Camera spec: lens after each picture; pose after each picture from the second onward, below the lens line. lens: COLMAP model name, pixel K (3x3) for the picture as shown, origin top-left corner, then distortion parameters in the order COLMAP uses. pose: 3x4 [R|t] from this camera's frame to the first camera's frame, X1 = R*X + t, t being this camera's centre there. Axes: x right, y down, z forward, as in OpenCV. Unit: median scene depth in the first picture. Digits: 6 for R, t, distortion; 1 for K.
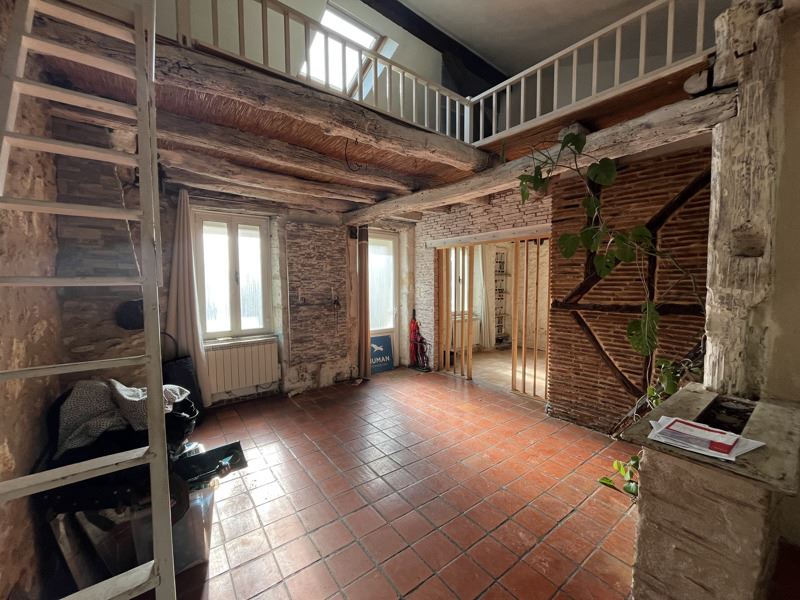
lens RADIAL K [[322.1, 0, 398.8], [0, 322.1, 300.4], [0, 0, 1]] dist [-0.001477, -0.000041]
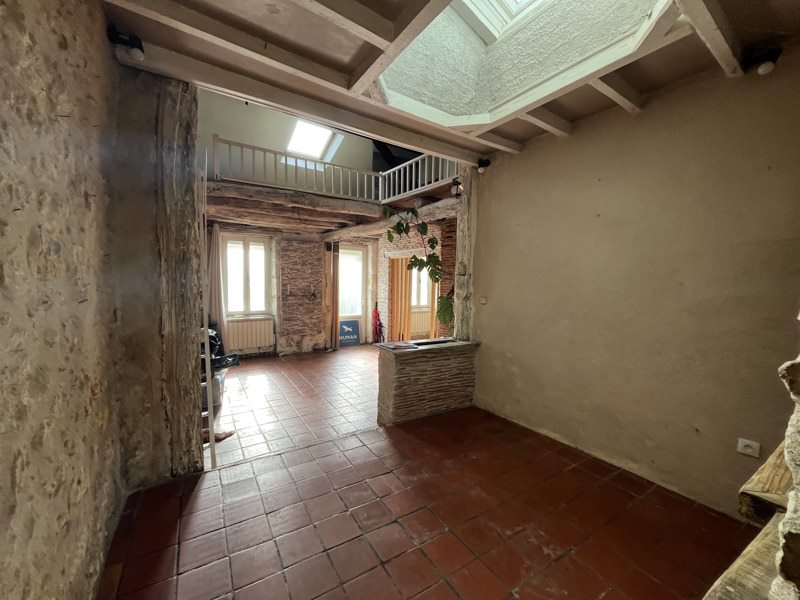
lens RADIAL K [[322.1, 0, 399.3], [0, 322.1, 301.3], [0, 0, 1]] dist [-0.001477, -0.000041]
pose [[0.997141, 0.027243, -0.070478, 0.317122], [-0.026528, 0.999587, 0.011066, 0.009950], [0.070751, -0.009164, 0.997452, -0.466963]]
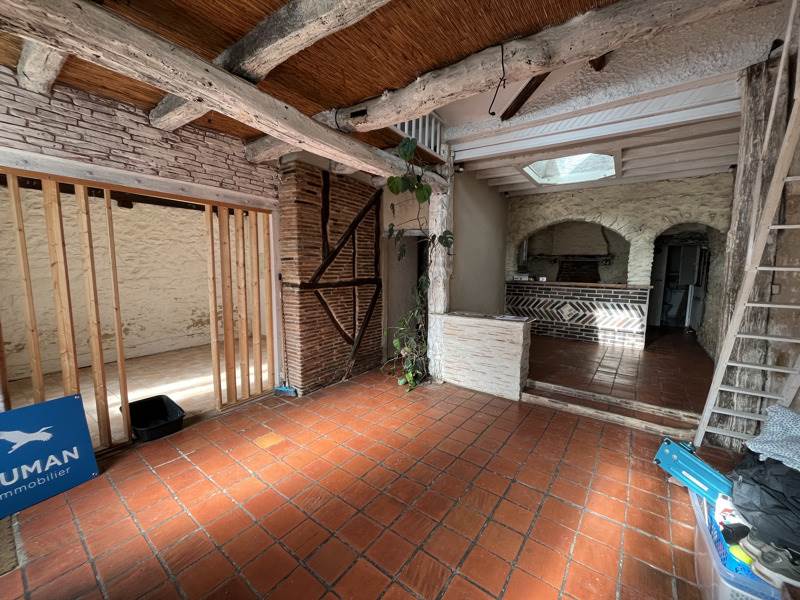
lens RADIAL K [[322.1, 0, 399.2], [0, 322.1, 300.7], [0, 0, 1]] dist [-0.001477, -0.000041]
pose [[-0.277810, -0.108715, 0.954465, -0.459891], [0.043306, 0.991148, 0.125498, -0.044871], [-0.959660, 0.076199, -0.270643, 0.800619]]
